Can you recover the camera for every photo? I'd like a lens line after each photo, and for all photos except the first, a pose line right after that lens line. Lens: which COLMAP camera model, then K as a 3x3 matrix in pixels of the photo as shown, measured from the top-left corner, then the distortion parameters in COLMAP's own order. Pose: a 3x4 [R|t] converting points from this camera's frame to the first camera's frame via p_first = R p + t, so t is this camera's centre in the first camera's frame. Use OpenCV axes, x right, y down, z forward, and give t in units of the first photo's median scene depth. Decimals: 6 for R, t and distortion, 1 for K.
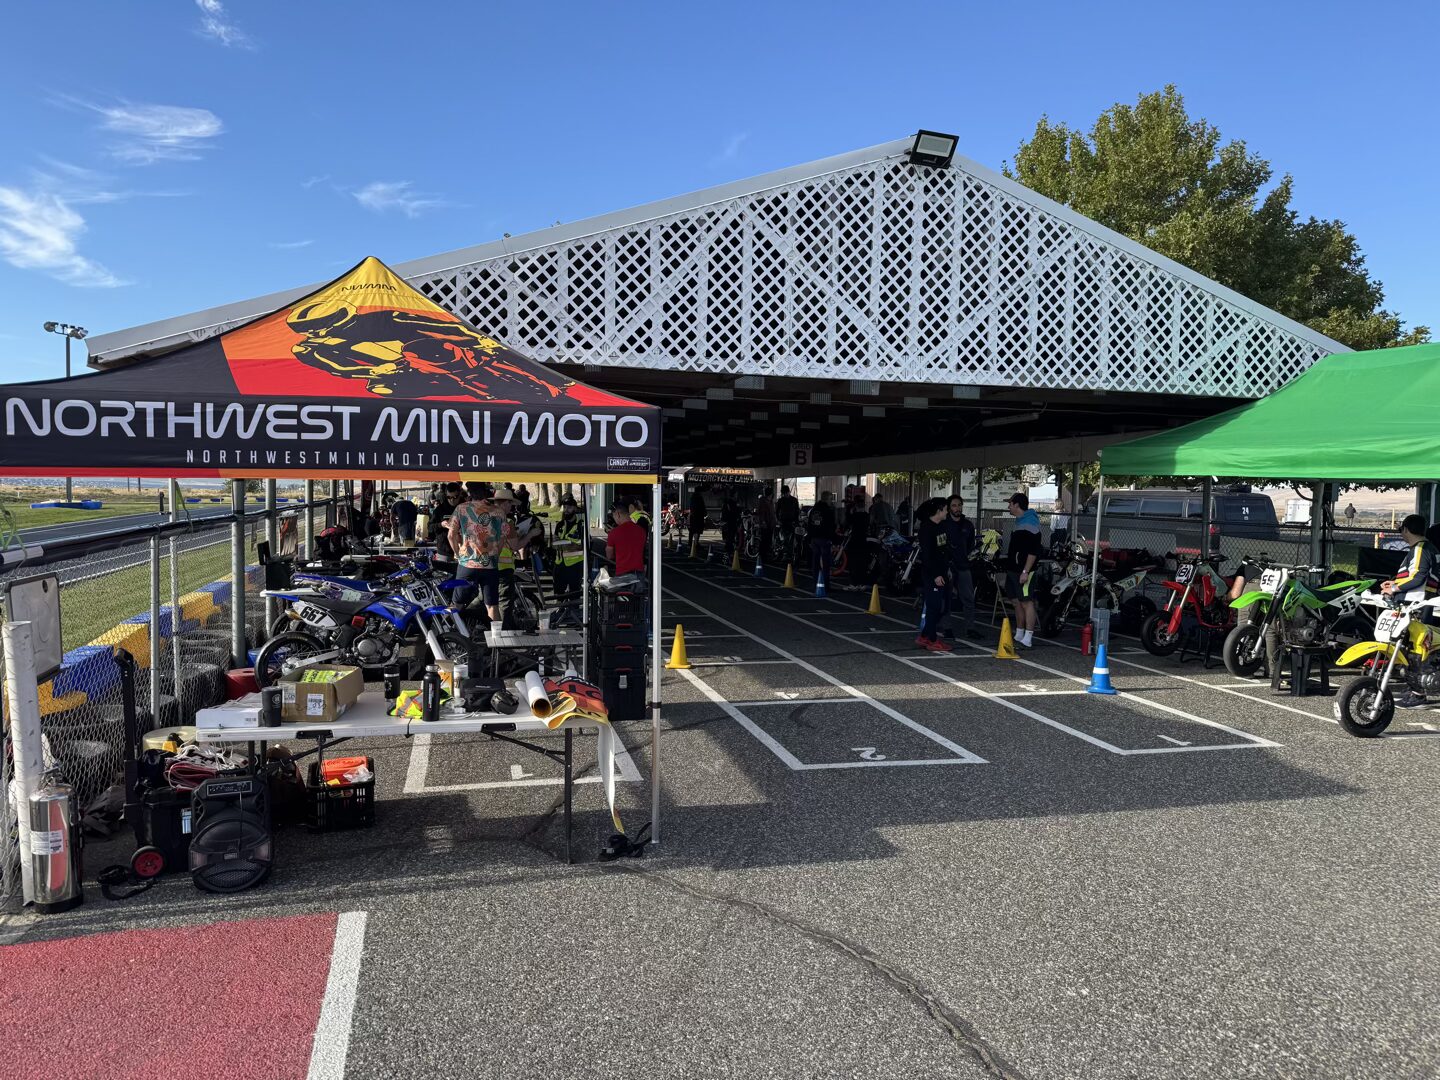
lens RADIAL K [[1018.6, 0, 721.2], [0, 1018.6, 536.1], [0, 0, 1]] dist [0.048922, -0.001571]
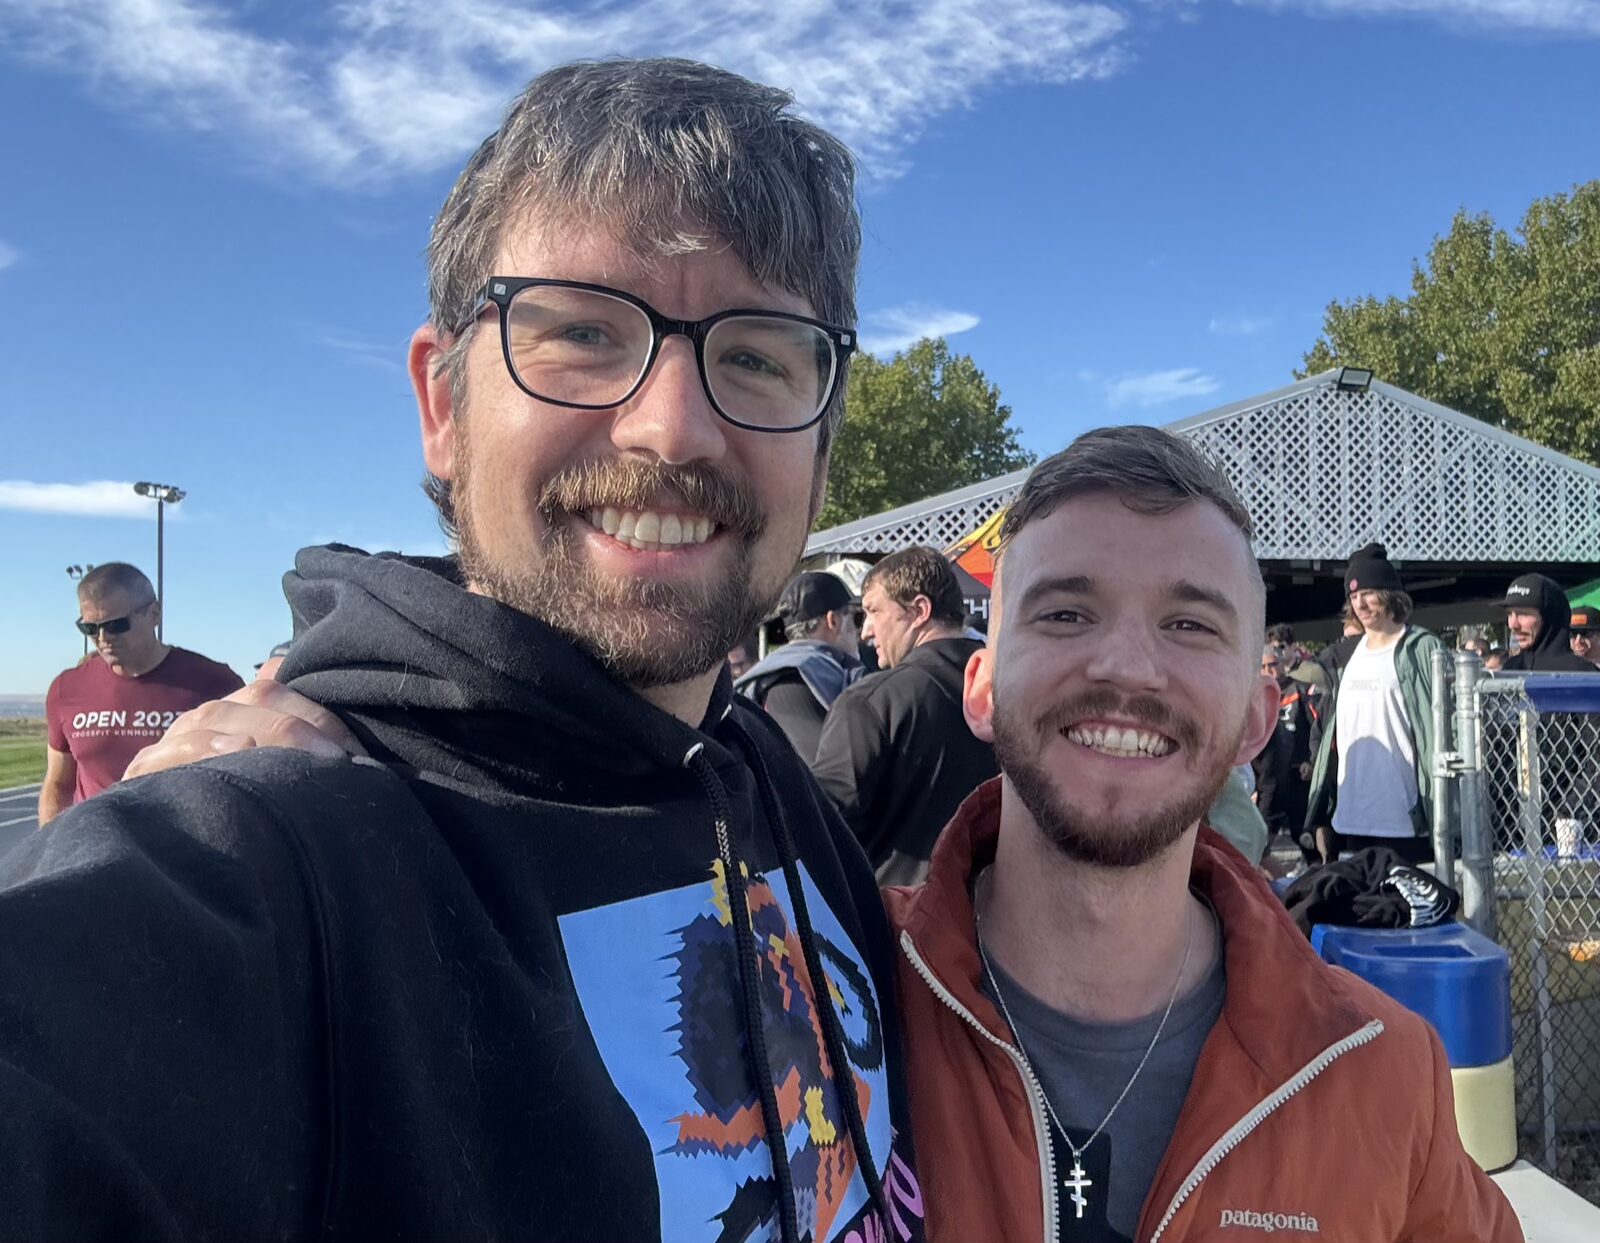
lens RADIAL K [[2029.2, 0, 801.7], [0, 2029.2, 625.8], [0, 0, 1]] dist [0.028870, 0.000000]
pose [[0.998723, -0.029007, -0.041358, -0.373776], [0.025330, 0.995903, -0.086813, 0.128538], [0.043707, 0.085654, 0.995366, -1.482900]]
